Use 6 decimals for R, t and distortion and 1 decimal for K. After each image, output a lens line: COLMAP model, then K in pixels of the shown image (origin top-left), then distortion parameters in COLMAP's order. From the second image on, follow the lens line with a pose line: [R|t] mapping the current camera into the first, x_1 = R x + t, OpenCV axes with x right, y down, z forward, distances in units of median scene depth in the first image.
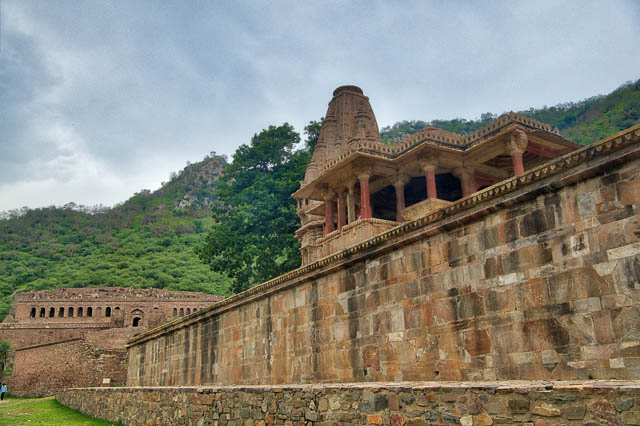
lens RADIAL K [[586.3, 0, 319.0], [0, 586.3, 209.5], [0, 0, 1]] dist [0.009423, 0.000000]
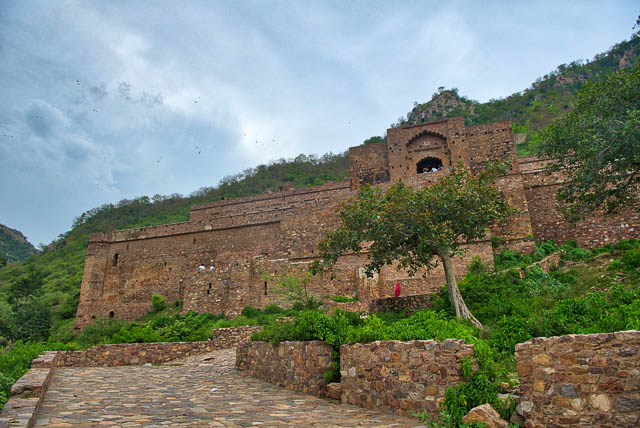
lens RADIAL K [[460.5, 0, 320.4], [0, 460.5, 212.6], [0, 0, 1]] dist [-0.074463, 0.001739]
pose [[0.913346, -0.121243, -0.388714, -0.145784], [0.124983, 0.992034, -0.015755, 0.112592], [0.387528, -0.034192, 0.921224, 0.404688]]
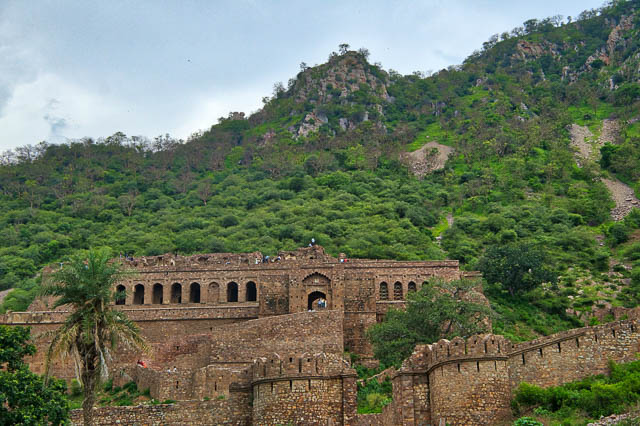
lens RADIAL K [[875.4, 0, 319.7], [0, 875.4, 215.4], [0, 0, 1]] dist [0.156972, 0.000000]
pose [[0.987985, -0.029481, -0.151712, -0.110691], [0.035051, 0.998801, 0.034176, 0.055809], [0.150523, -0.039083, 0.987834, 0.188536]]
